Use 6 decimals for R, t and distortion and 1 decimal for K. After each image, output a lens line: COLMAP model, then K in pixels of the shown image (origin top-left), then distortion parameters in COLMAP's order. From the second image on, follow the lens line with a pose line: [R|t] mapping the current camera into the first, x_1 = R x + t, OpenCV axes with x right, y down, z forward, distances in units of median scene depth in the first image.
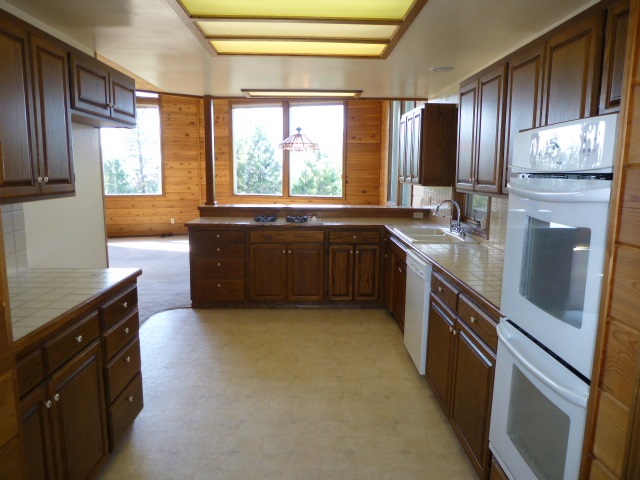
lens RADIAL K [[465.0, 0, 329.1], [0, 465.0, 241.3], [0, 0, 1]] dist [-0.028357, 0.000491]
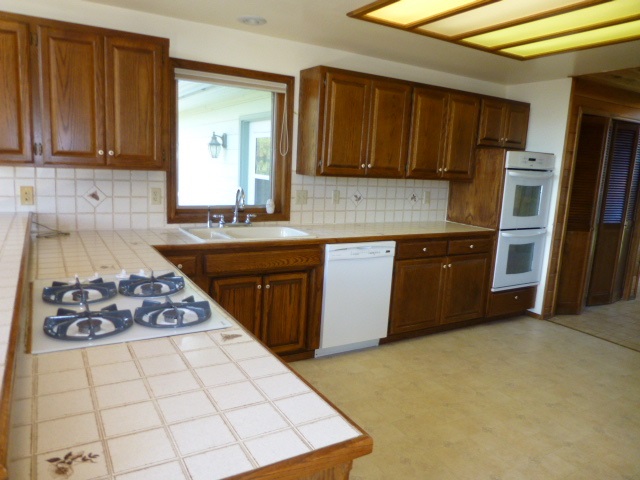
lens RADIAL K [[465.0, 0, 329.1], [0, 465.0, 241.3], [0, 0, 1]] dist [-0.028357, 0.000491]
pose [[-0.493347, -0.185260, 0.849875, -0.668250], [0.072628, 0.964871, 0.252487, -0.240911], [-0.866795, 0.186289, -0.462561, 1.620356]]
